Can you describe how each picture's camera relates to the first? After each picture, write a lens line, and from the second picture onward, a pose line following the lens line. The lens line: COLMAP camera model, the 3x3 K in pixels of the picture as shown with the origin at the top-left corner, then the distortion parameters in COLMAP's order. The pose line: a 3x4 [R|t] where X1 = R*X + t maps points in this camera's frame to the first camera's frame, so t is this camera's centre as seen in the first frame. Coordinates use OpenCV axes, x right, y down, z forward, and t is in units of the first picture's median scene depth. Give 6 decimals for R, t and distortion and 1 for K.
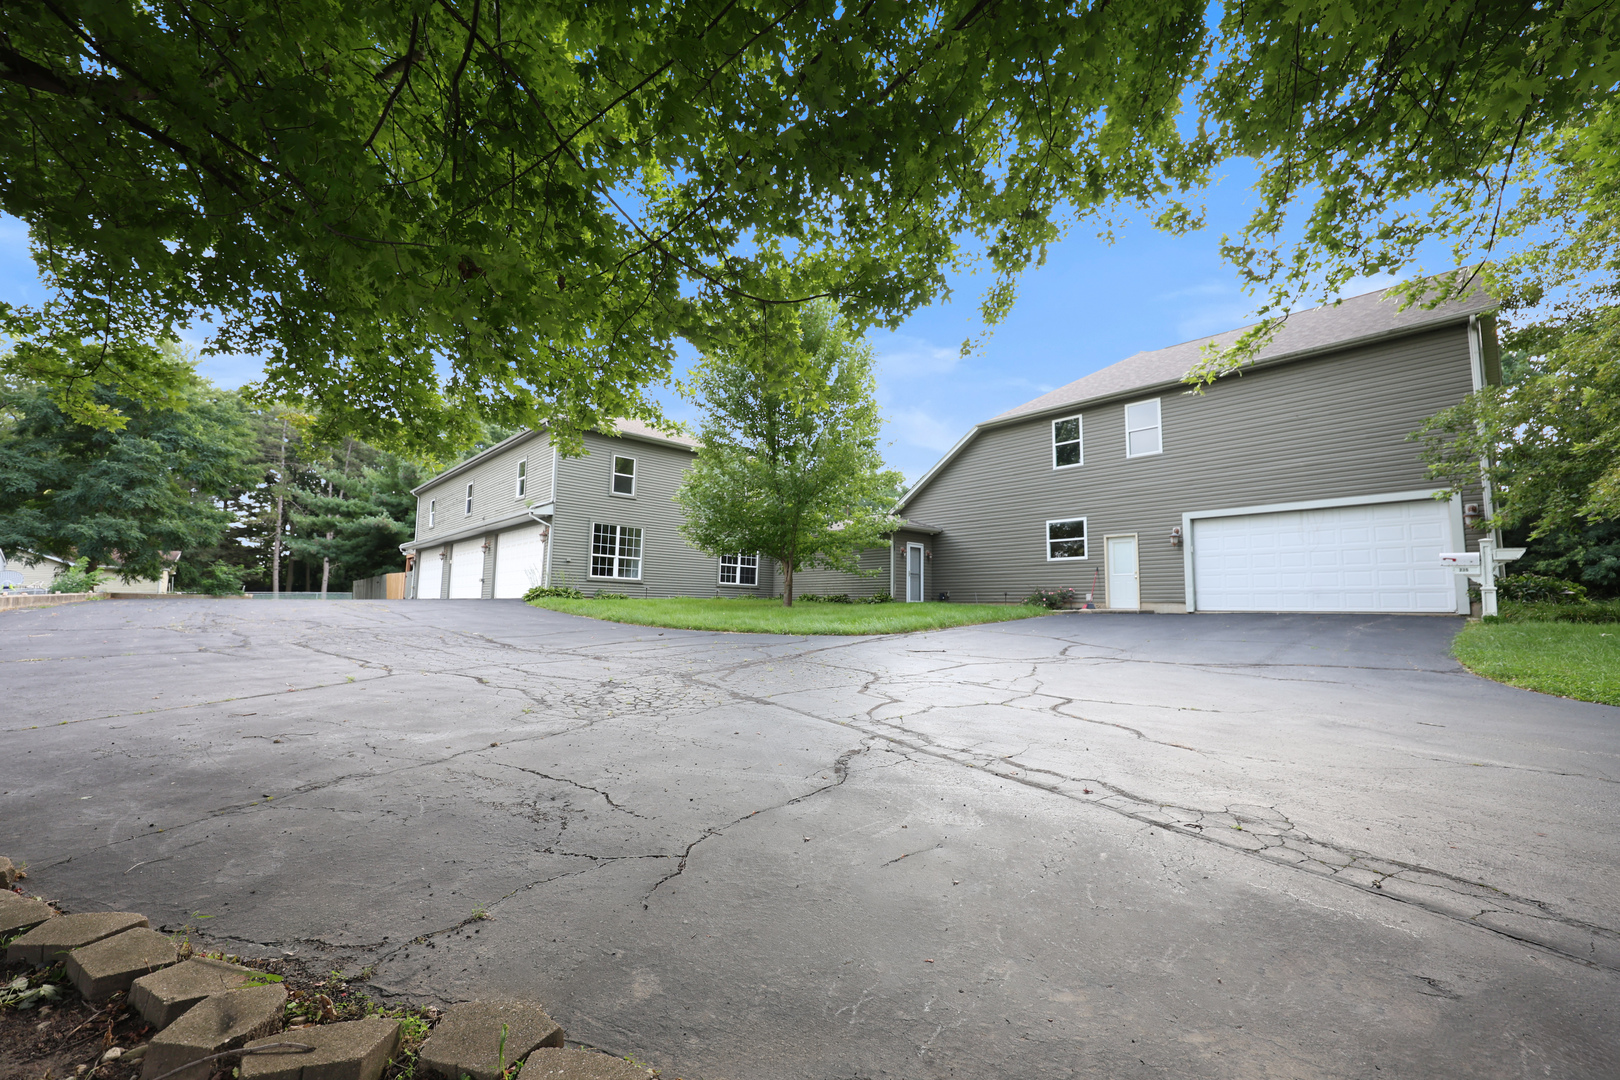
lens RADIAL K [[670.7, 0, 810.0], [0, 670.7, 540.0], [0, 0, 1]] dist [-0.026037, -0.000060]
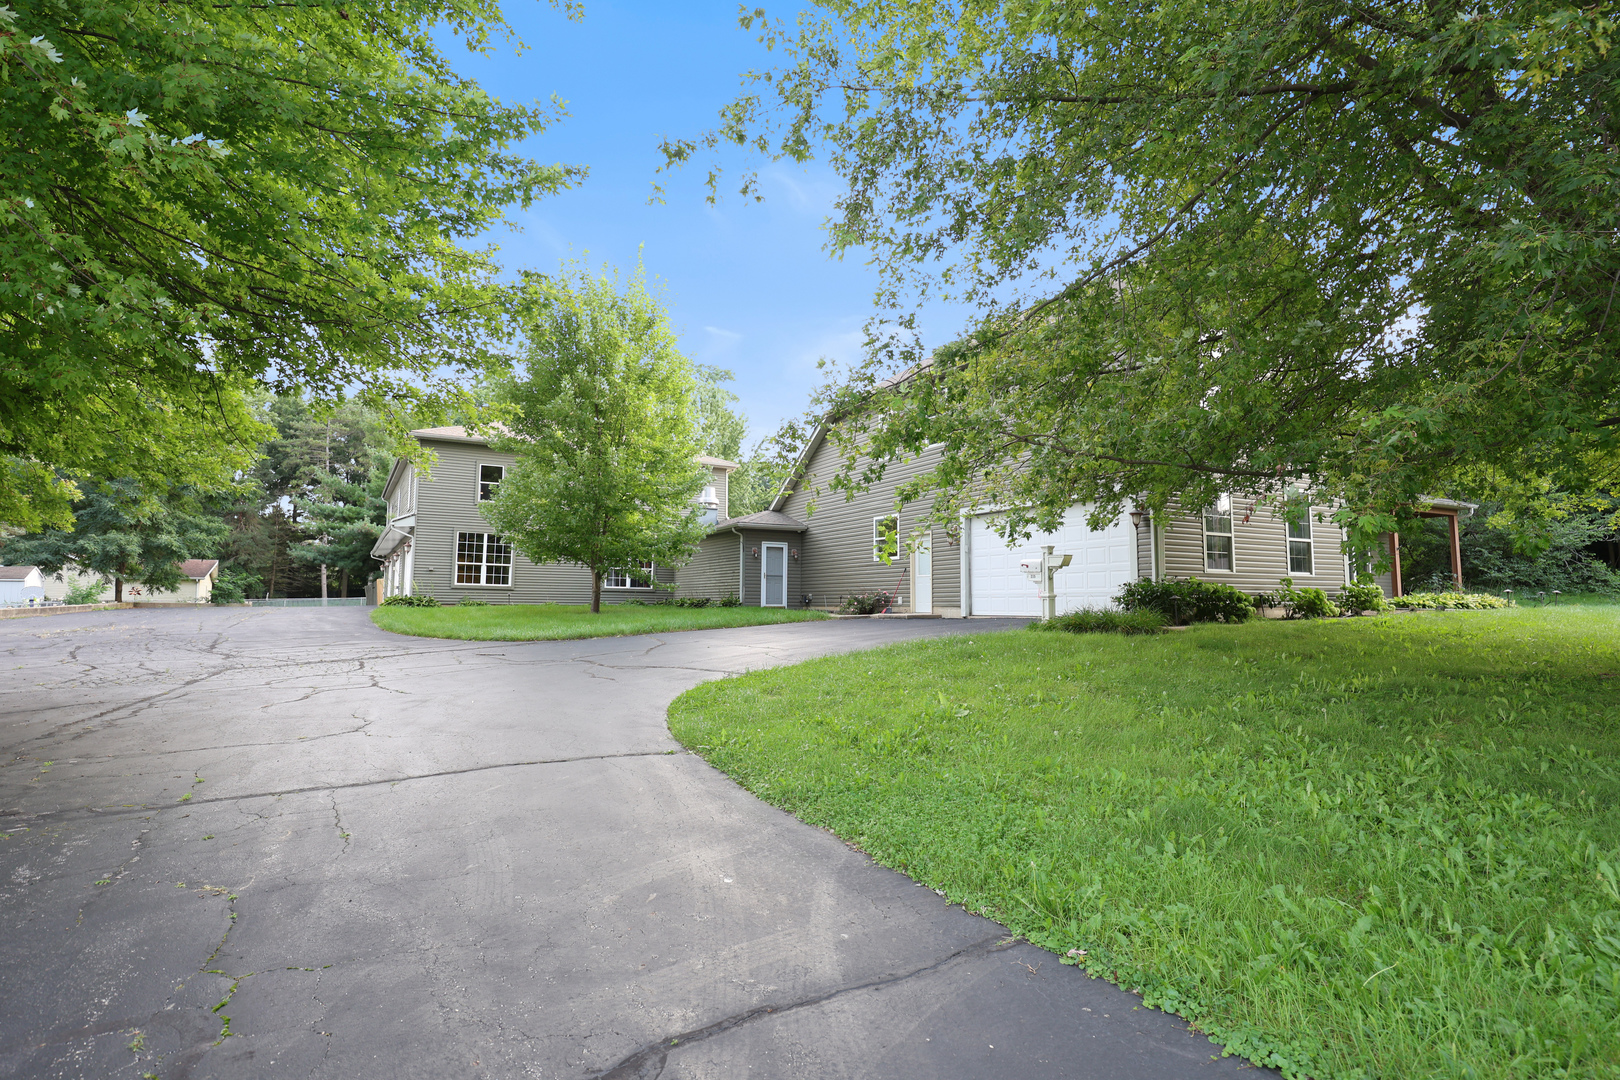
lens RADIAL K [[823.2, 0, 810.0], [0, 823.2, 540.0], [0, 0, 1]] dist [0.001251, 0.000258]
pose [[0.978371, -0.025830, -0.205241, 0.449916], [0.030008, 0.999400, 0.017269, -0.018162], [0.204672, -0.023055, 0.978559, -0.121676]]
